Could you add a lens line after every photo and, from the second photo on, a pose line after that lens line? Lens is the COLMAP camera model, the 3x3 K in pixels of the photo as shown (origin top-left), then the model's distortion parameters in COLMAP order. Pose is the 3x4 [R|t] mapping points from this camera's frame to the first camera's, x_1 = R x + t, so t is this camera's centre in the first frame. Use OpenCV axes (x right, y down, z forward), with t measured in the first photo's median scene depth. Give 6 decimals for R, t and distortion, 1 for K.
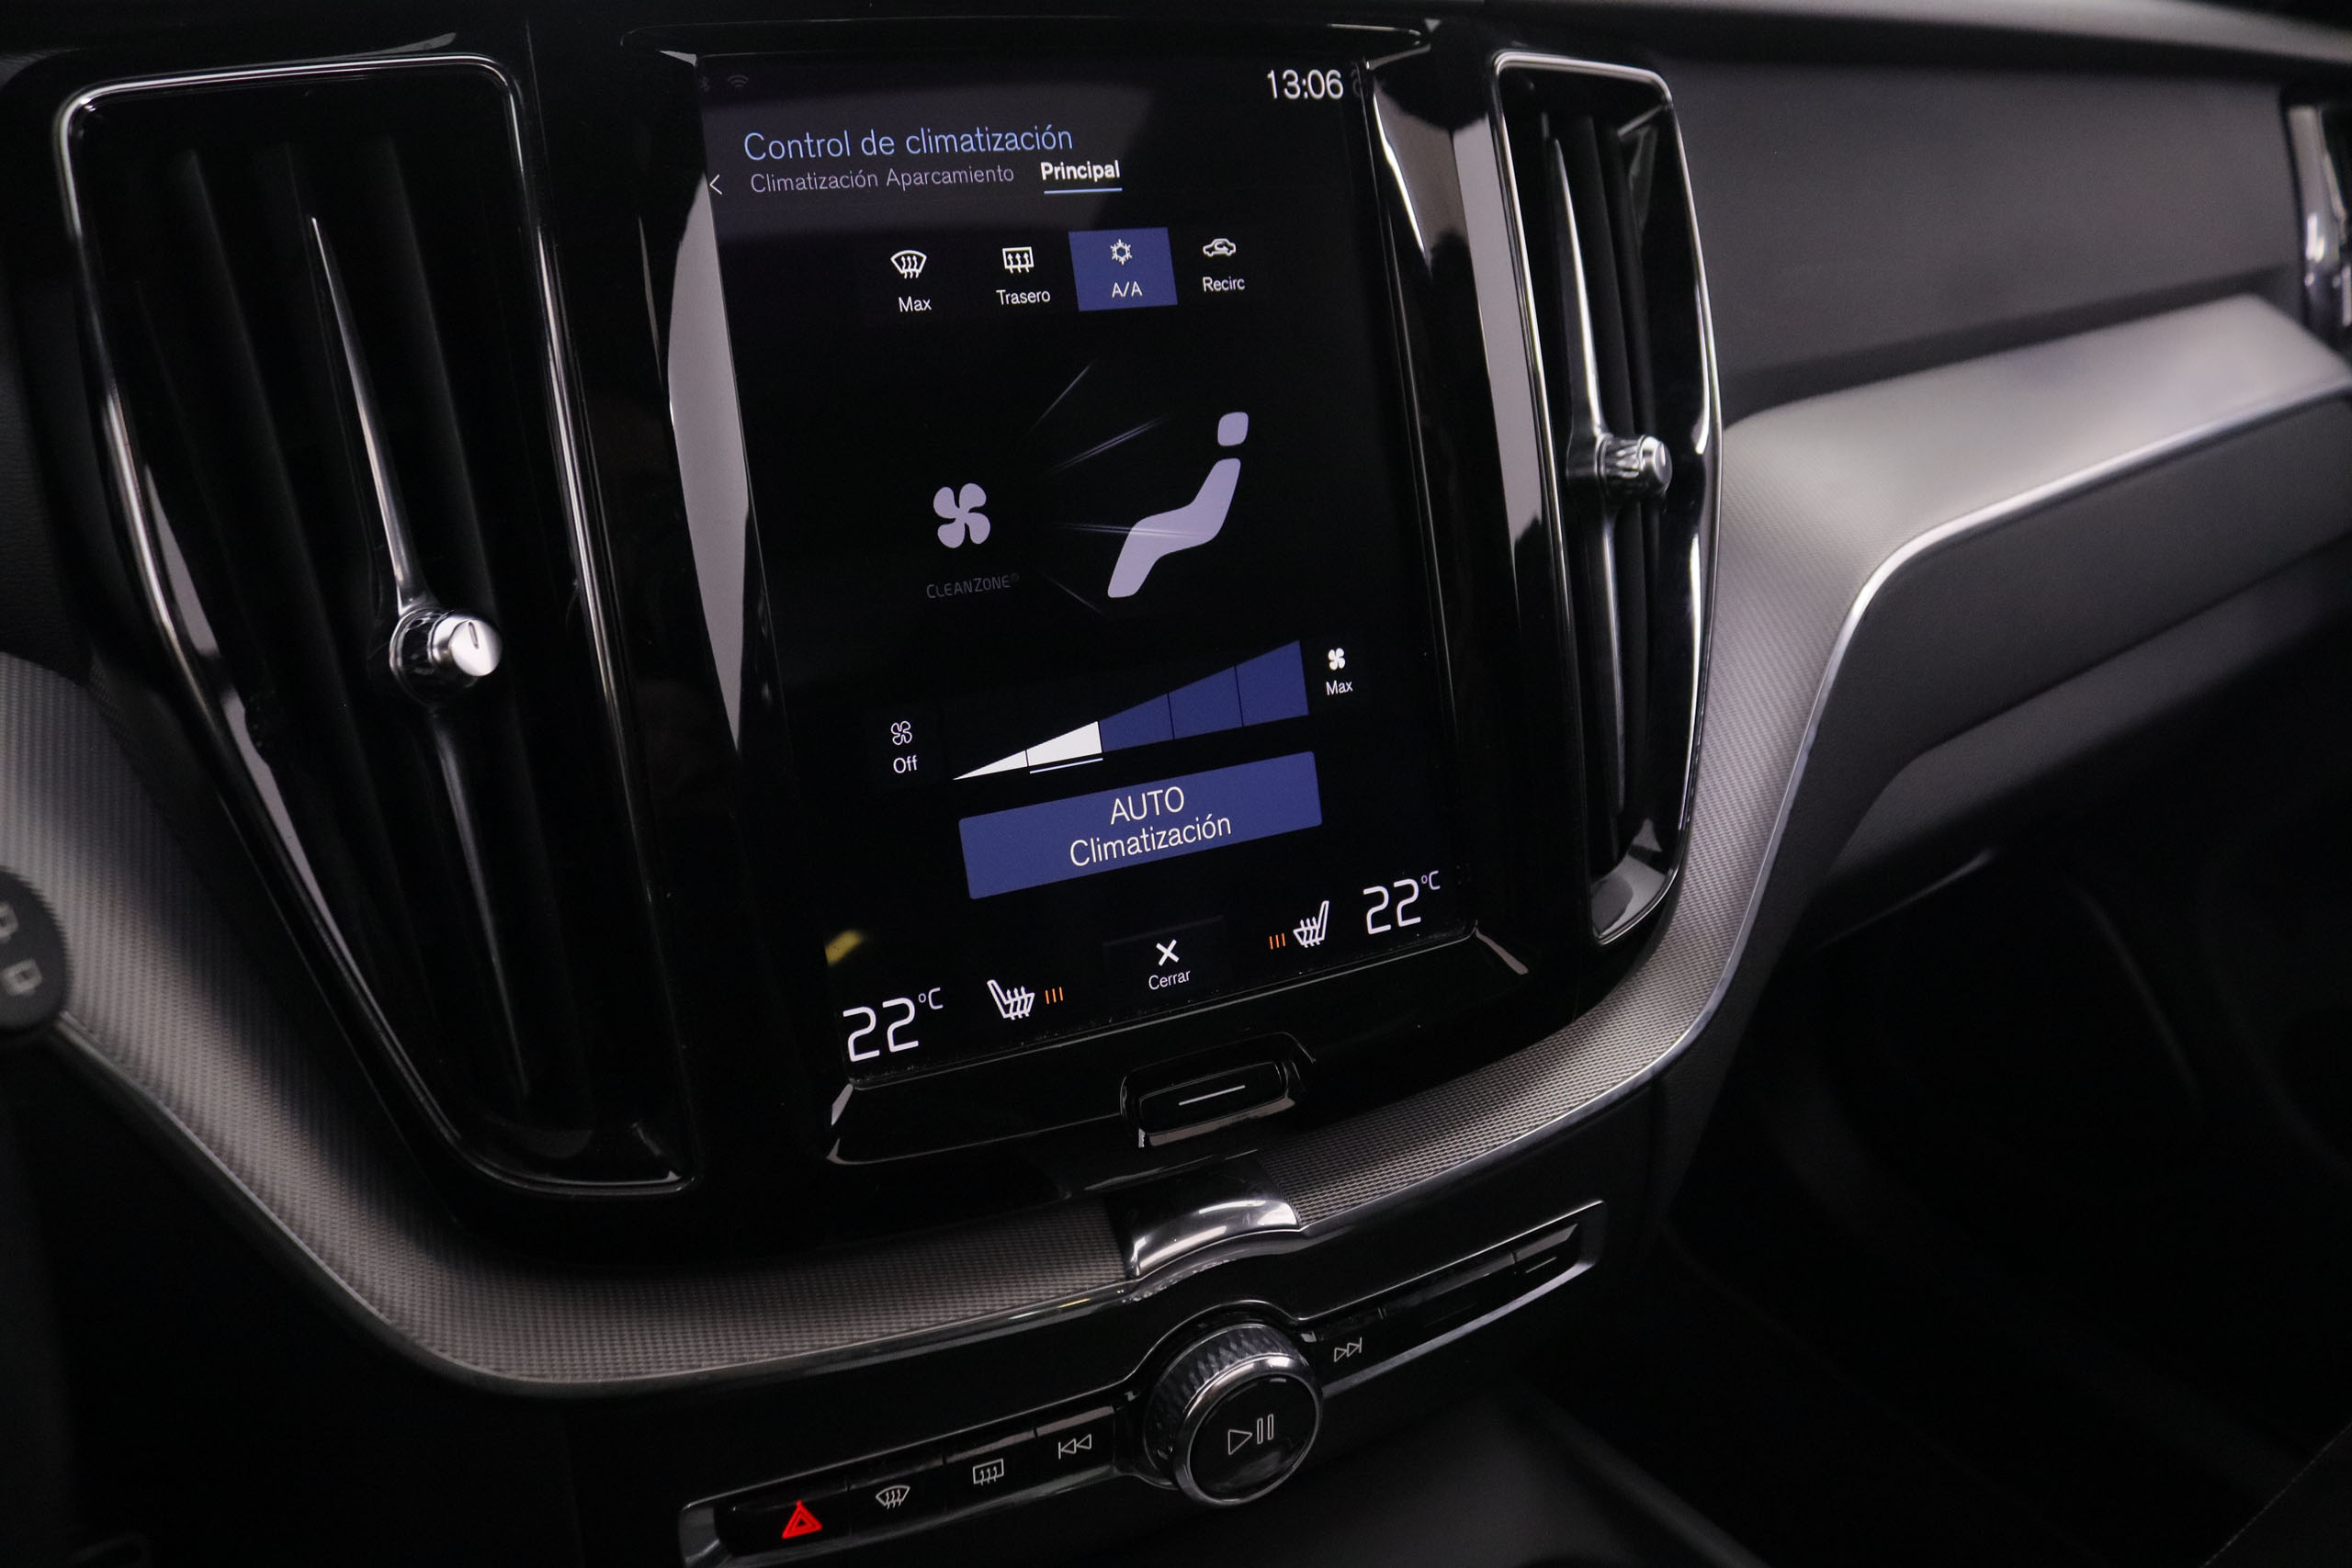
lens RADIAL K [[1912.4, 0, 1167.9], [0, 1912.4, 759.0], [0, 0, 1]] dist [-0.169030, 0.137384]
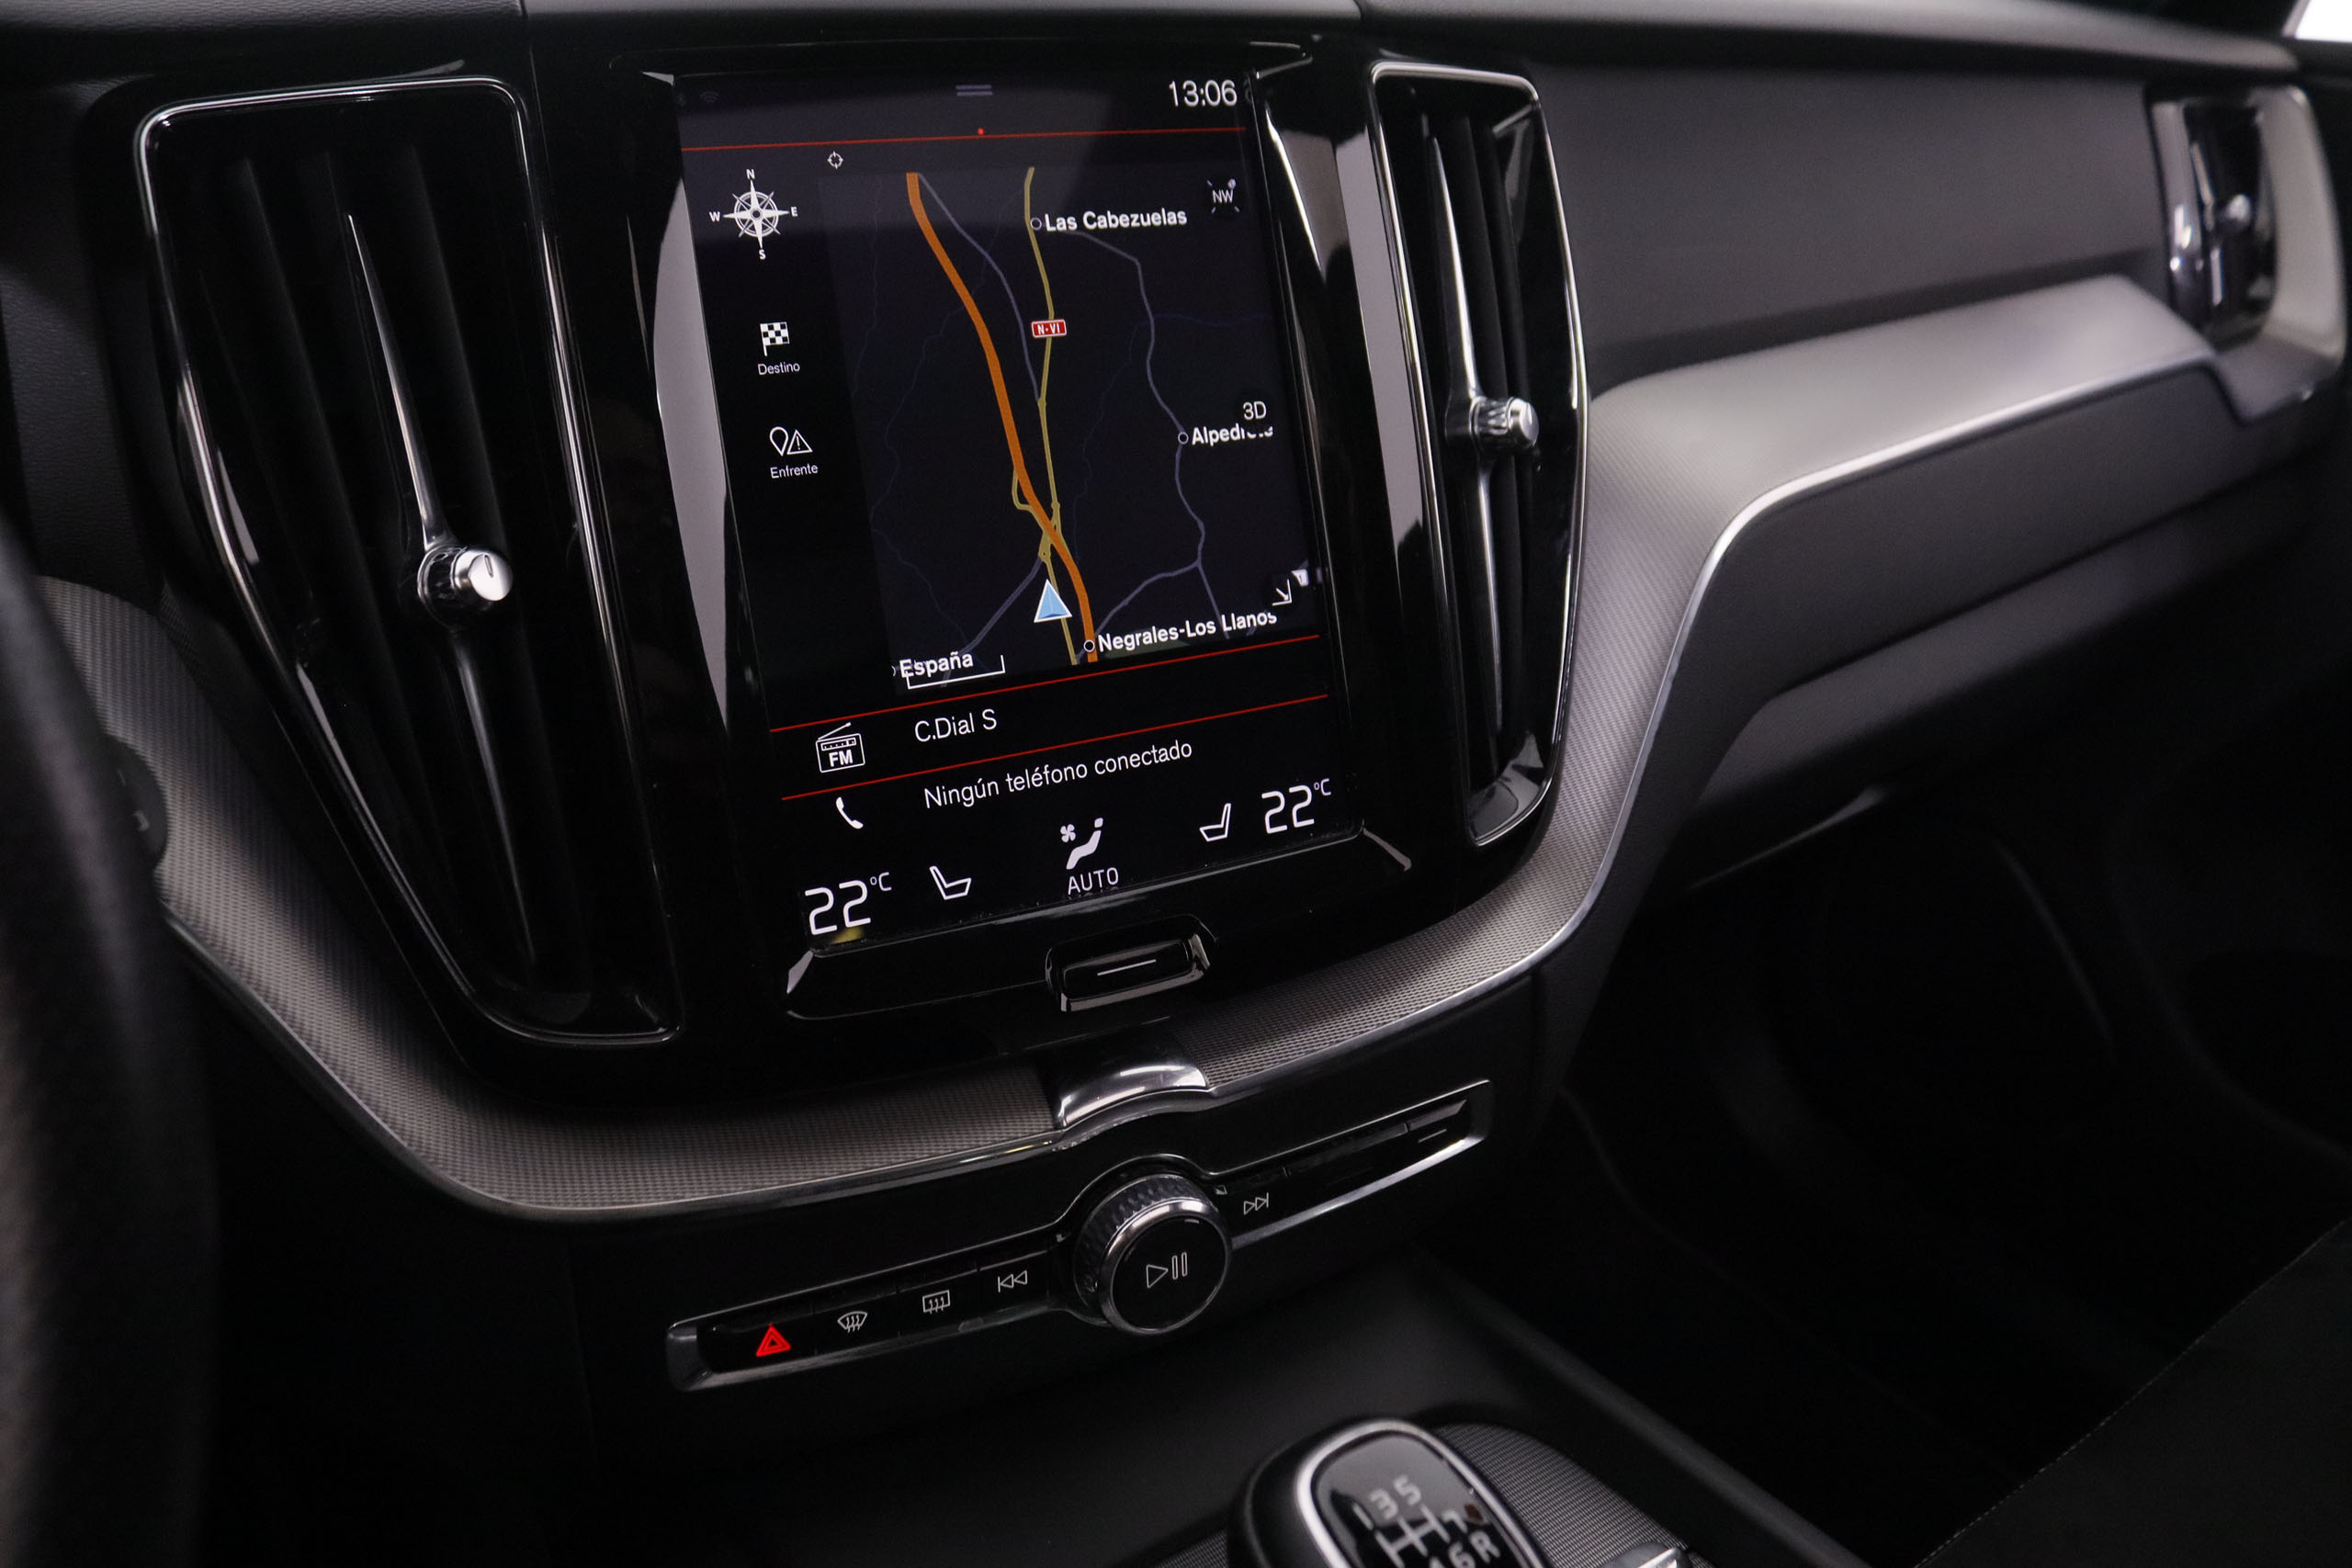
lens RADIAL K [[1933.2, 0, 1176.9], [0, 1933.2, 753.7], [0, 0, 1]] dist [-0.170894, 0.146060]
pose [[0.999899, -0.010364, 0.009769, 0.041288], [0.010416, 0.999932, -0.005298, 0.050870], [-0.009714, 0.005399, 0.999938, -0.160882]]
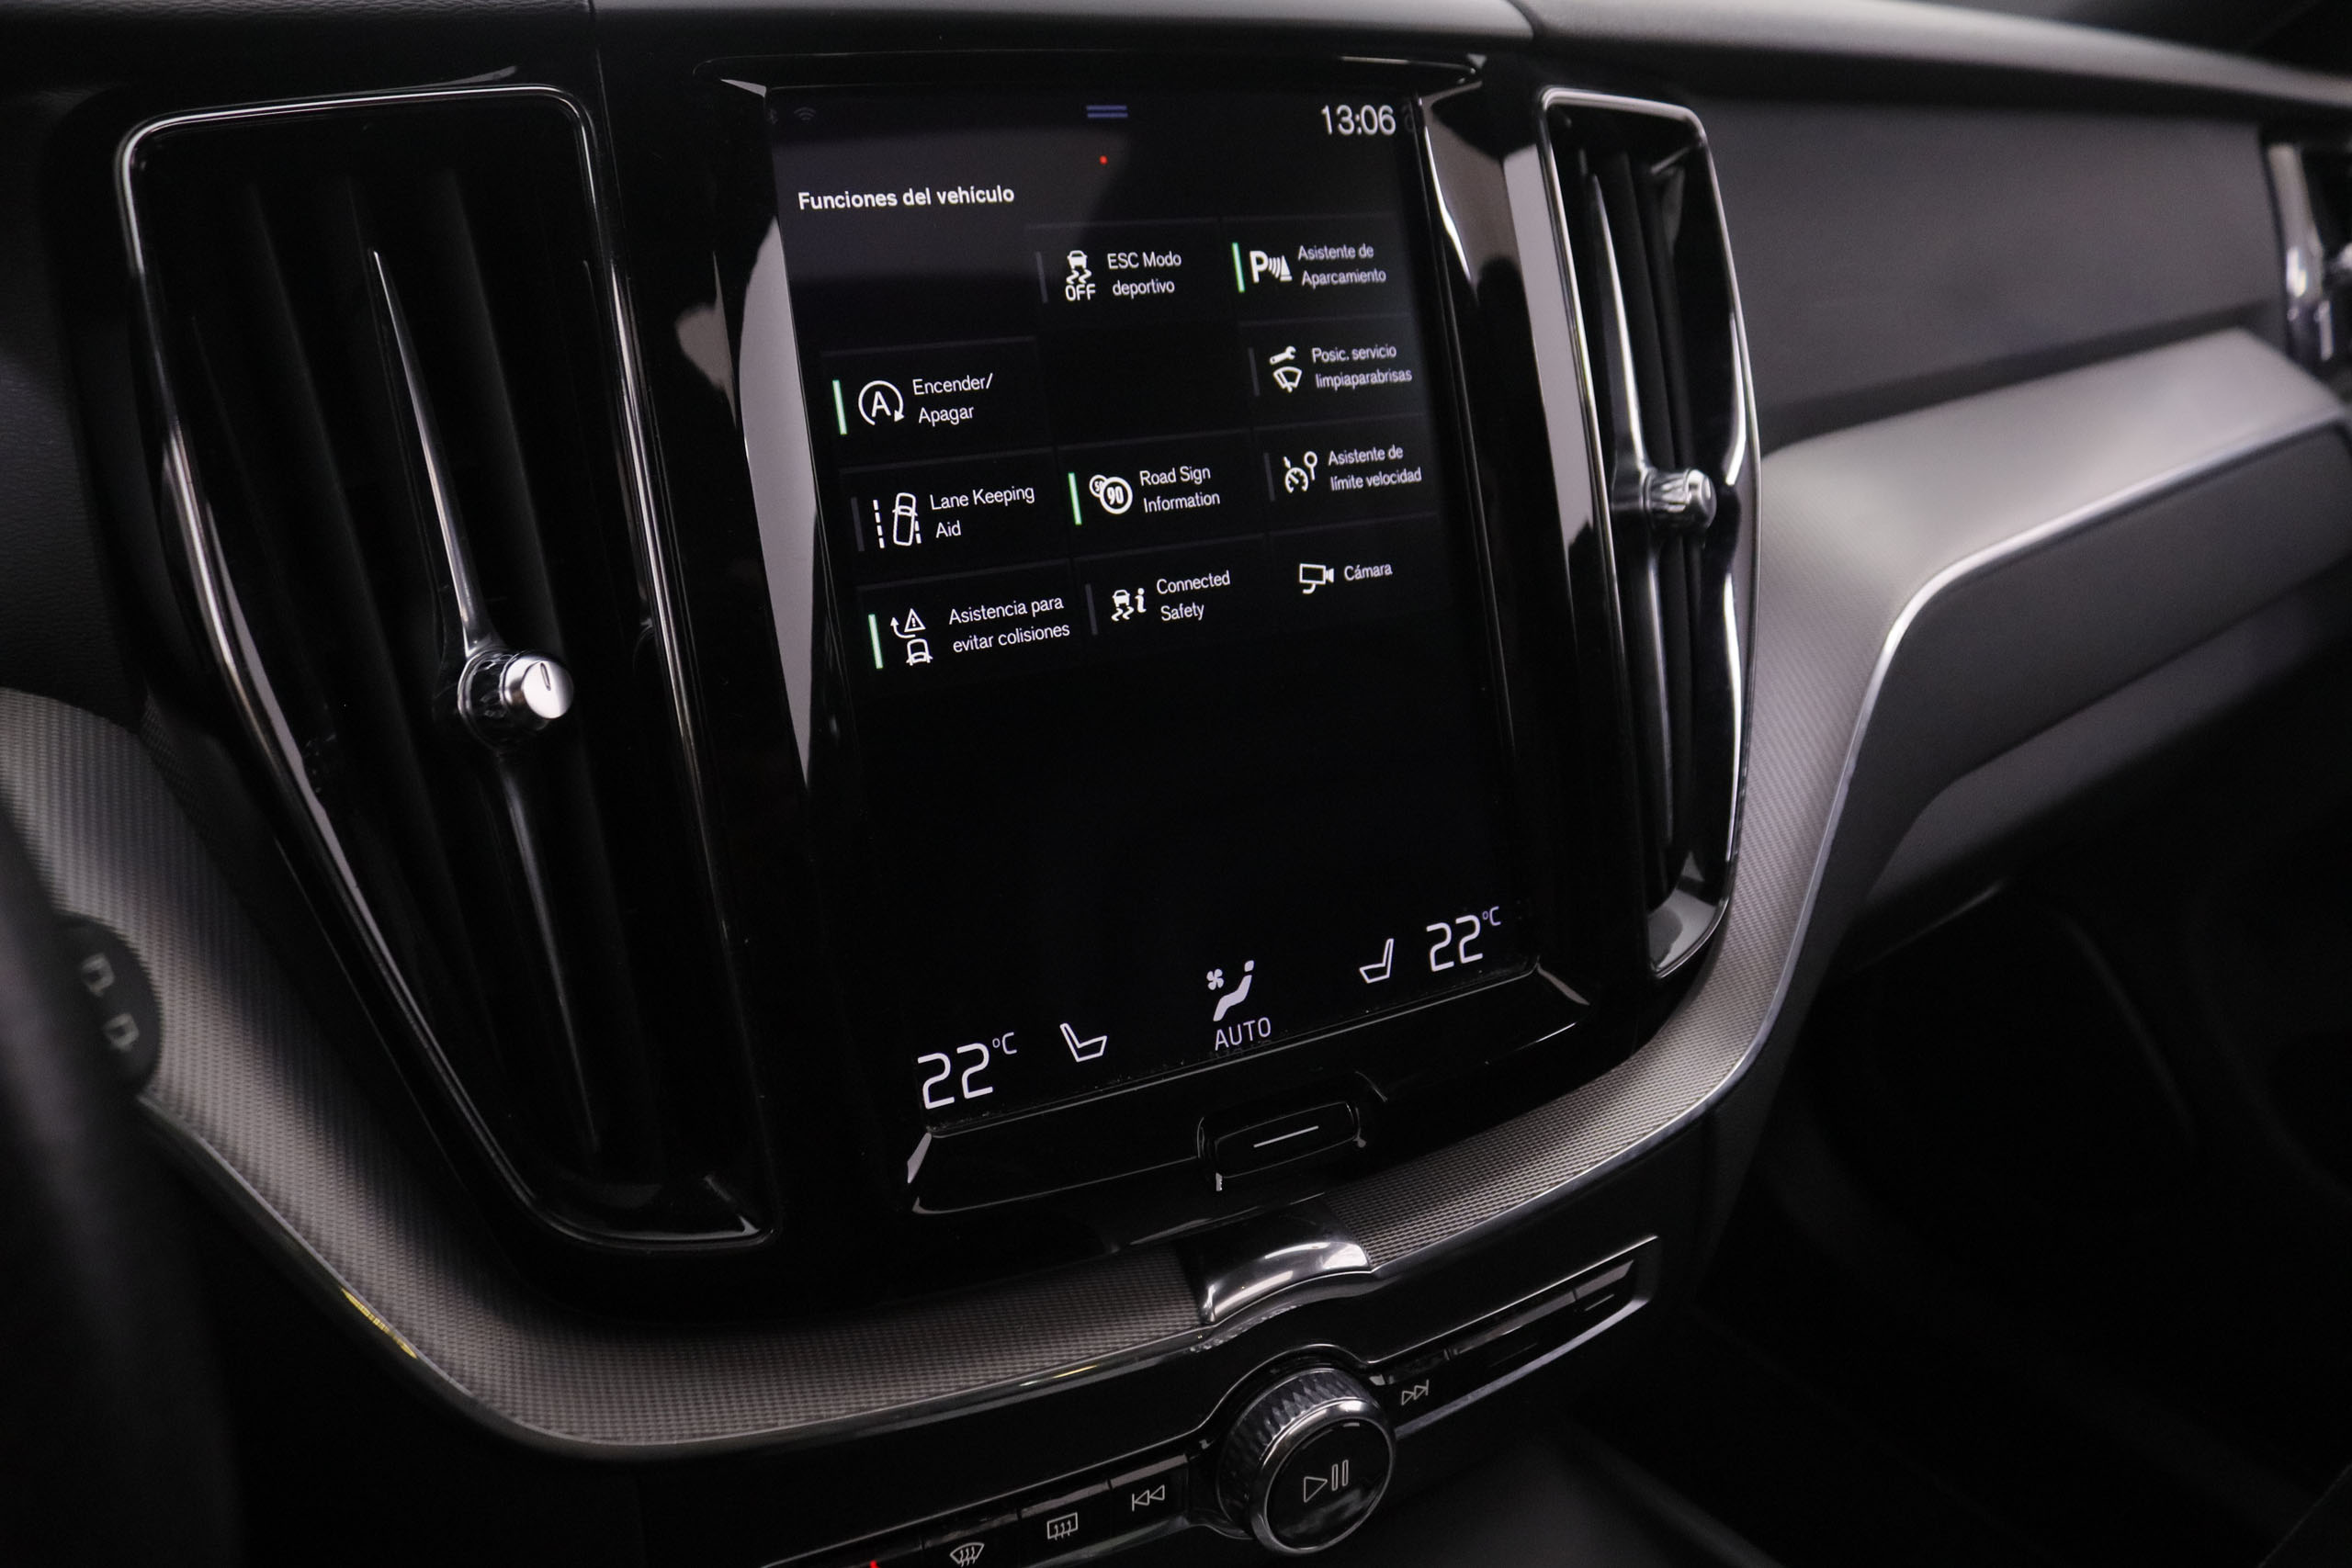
lens RADIAL K [[1912.4, 0, 1167.9], [0, 1912.4, 759.0], [0, 0, 1]] dist [-0.169030, 0.137384]
pose [[0.999534, -0.012455, 0.027869, -0.059858], [0.013148, 0.999606, -0.024813, 0.004218], [-0.027549, 0.025168, 0.999304, 0.011063]]
